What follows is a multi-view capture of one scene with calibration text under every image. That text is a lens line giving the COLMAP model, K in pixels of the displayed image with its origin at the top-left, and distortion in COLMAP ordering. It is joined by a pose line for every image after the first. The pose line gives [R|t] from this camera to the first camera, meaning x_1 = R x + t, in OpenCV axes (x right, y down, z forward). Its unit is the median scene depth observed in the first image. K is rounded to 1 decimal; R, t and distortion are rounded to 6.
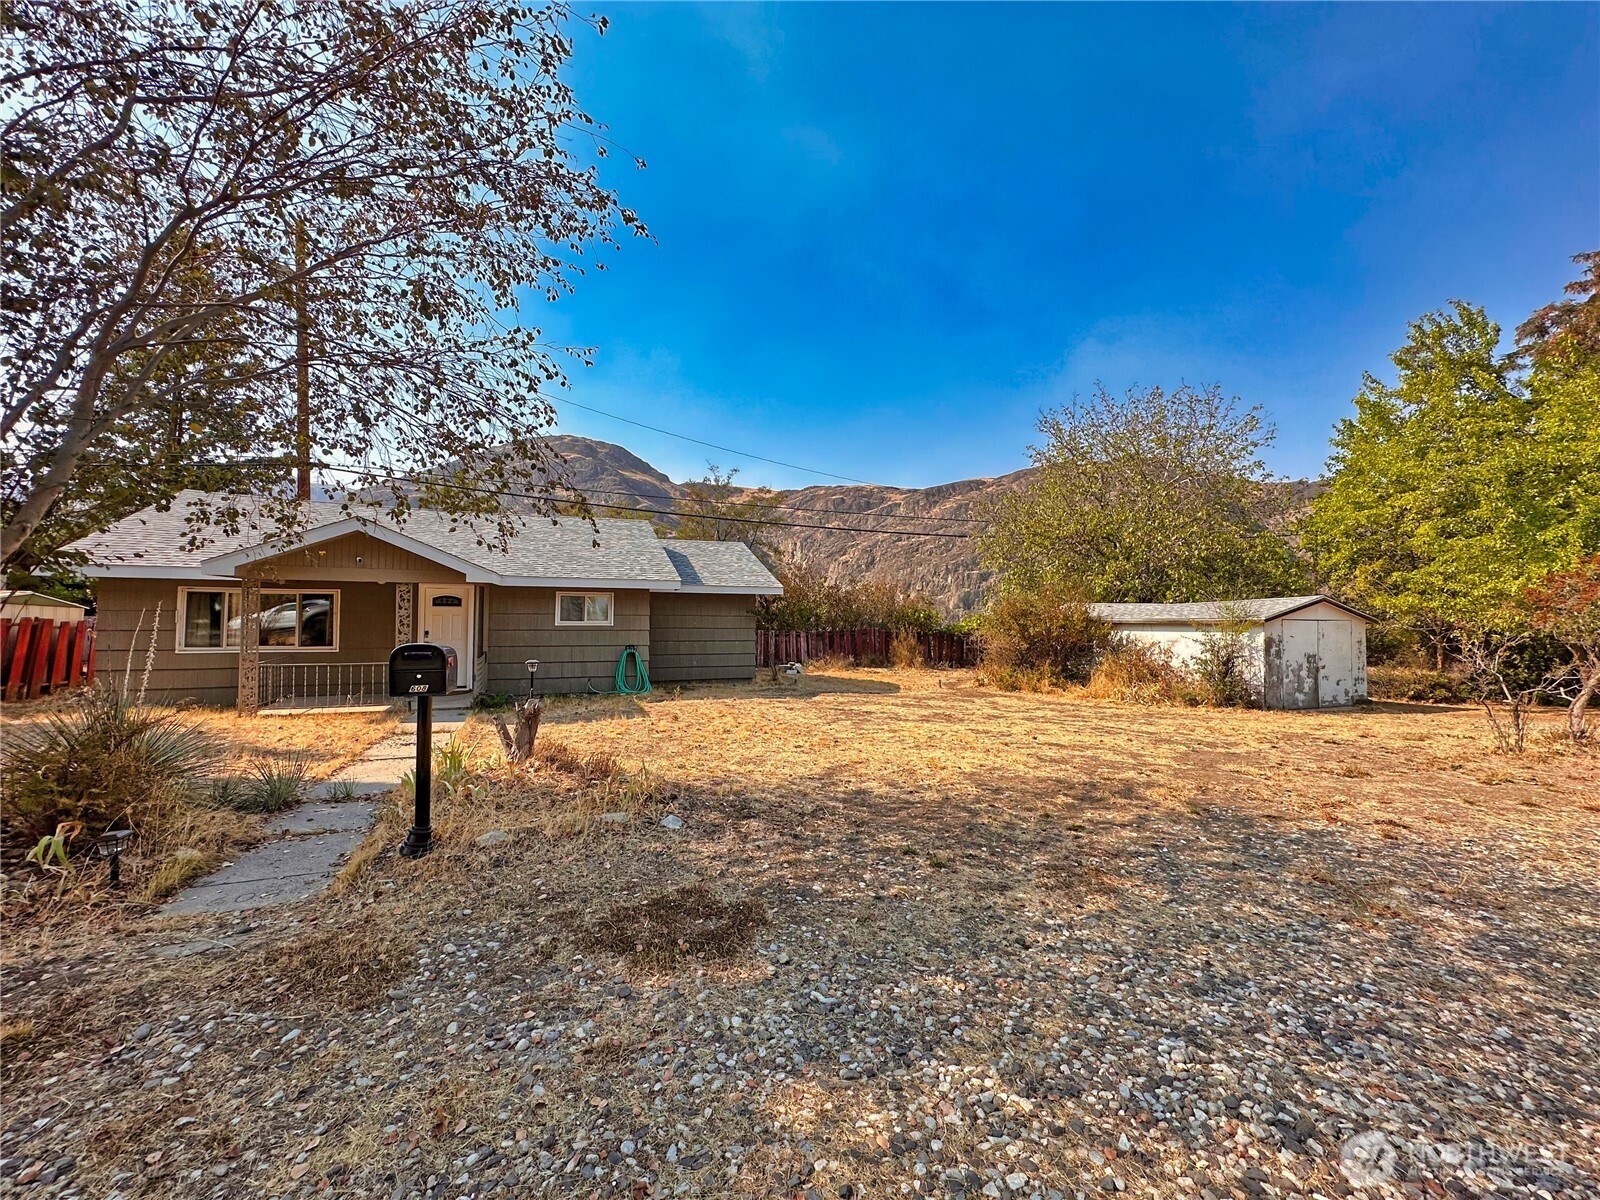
lens RADIAL K [[634.4, 0, 799.9], [0, 634.4, 595.7], [0, 0, 1]] dist [-0.000016, 0.000092]
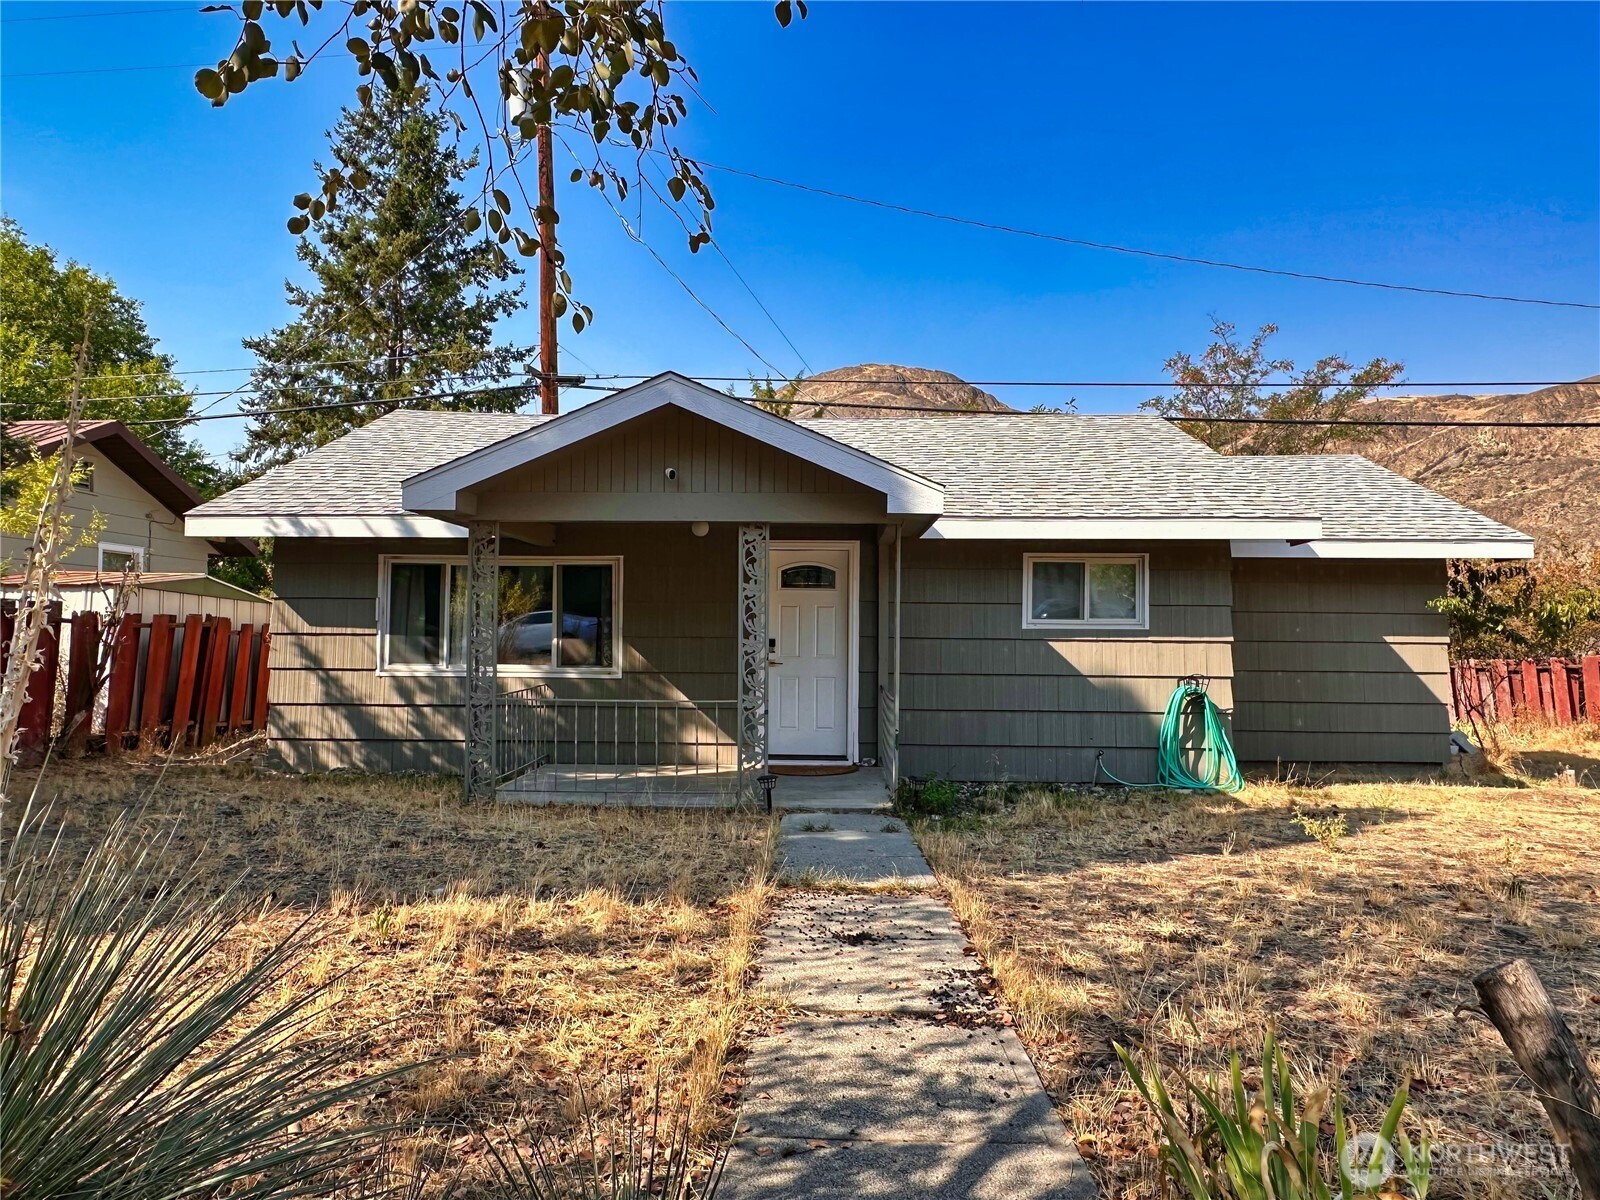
lens RADIAL K [[1027.6, 0, 800.0], [0, 1027.6, 603.3], [0, 0, 1]] dist [0.002793, 0.000169]
pose [[0.913666, -0.014911, -0.406193, -0.248881], [0.014122, 0.999888, -0.004942, 0.032214], [0.406221, -0.001221, 0.913774, 0.290894]]
